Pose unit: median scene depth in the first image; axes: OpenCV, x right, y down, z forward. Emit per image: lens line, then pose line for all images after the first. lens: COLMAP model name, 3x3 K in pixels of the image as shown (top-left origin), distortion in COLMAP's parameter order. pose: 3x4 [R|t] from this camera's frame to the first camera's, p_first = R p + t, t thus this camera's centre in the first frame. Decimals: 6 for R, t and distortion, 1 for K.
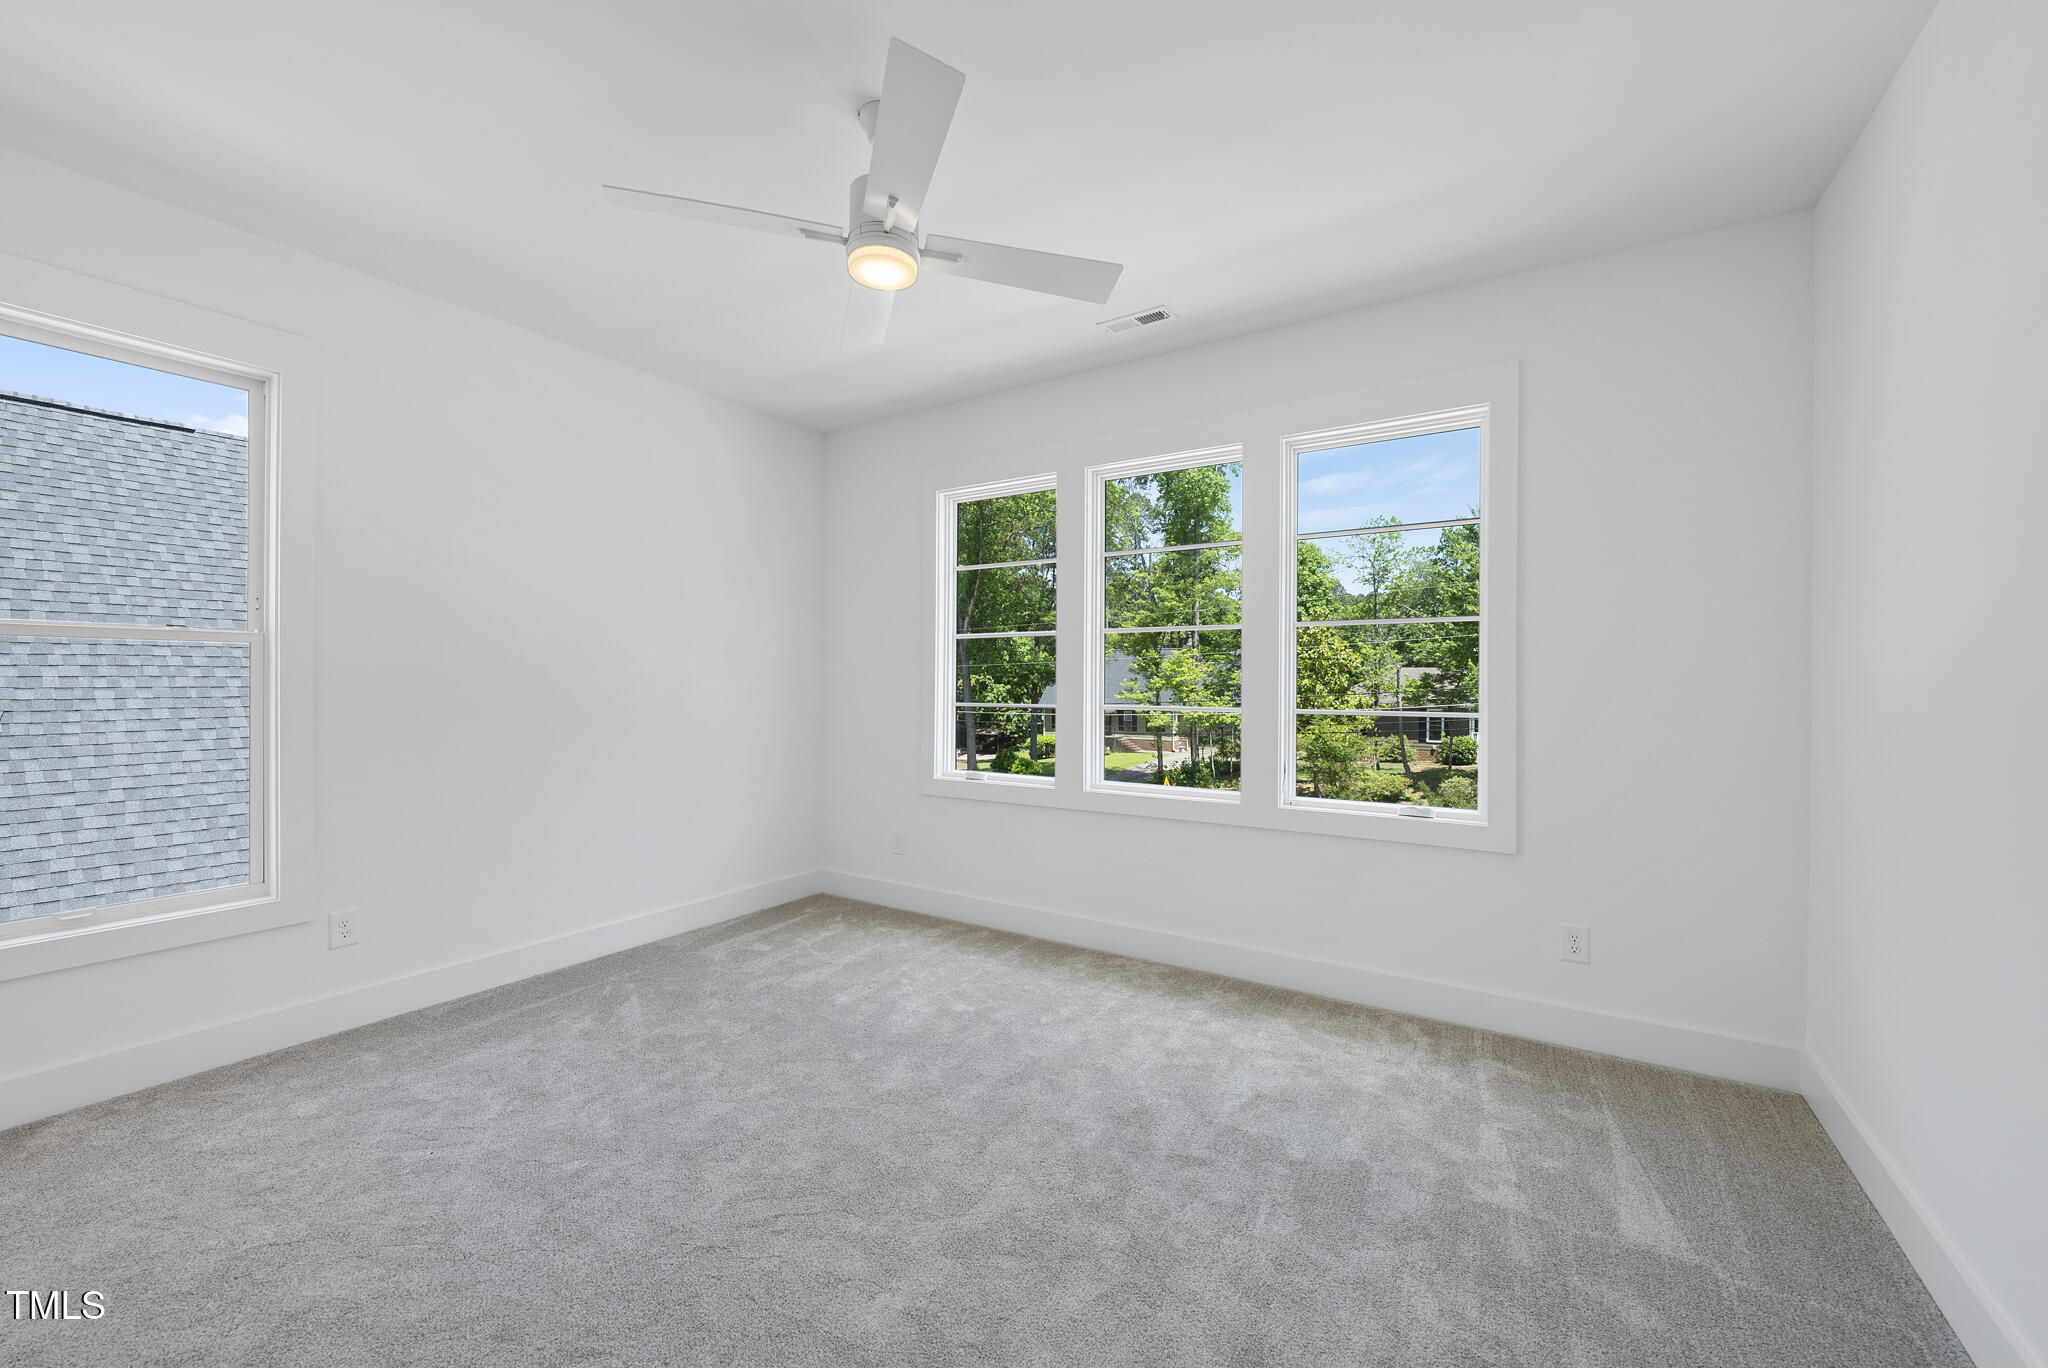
lens RADIAL K [[784.1, 0, 1021.7], [0, 784.1, 678.2], [0, 0, 1]] dist [-0.000821, -0.000765]
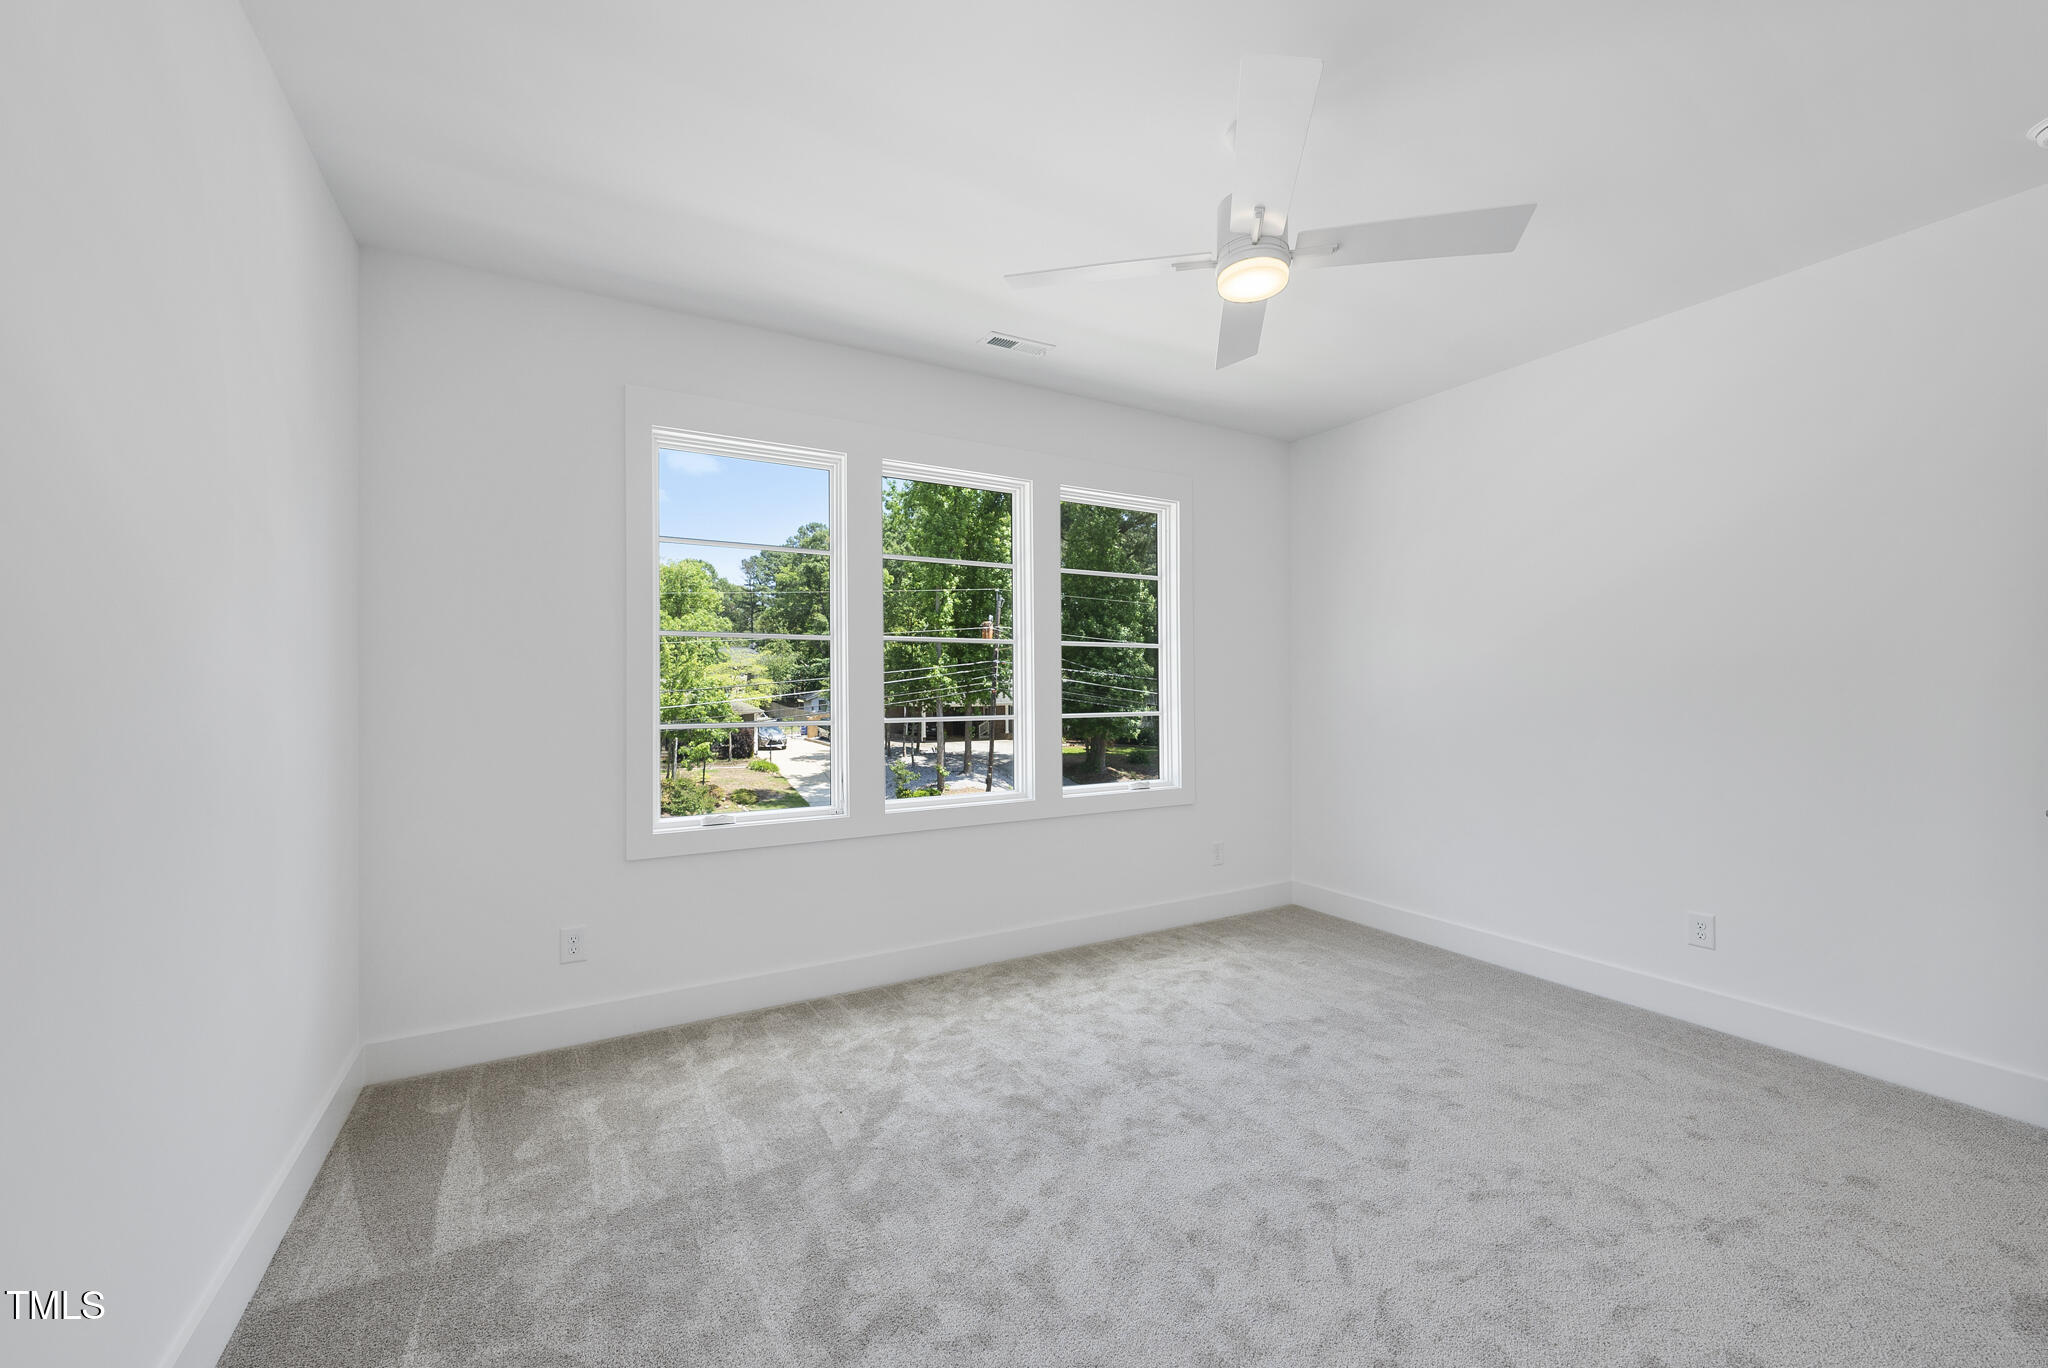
lens RADIAL K [[784.1, 0, 1009.1], [0, 784.1, 691.2], [0, 0, 1]] dist [-0.000821, -0.000765]
pose [[0.488715, -0.007190, 0.872414, -0.863135], [0.008873, 0.999955, 0.003271, -0.001456], [-0.872398, 0.006142, 0.488757, 0.568228]]
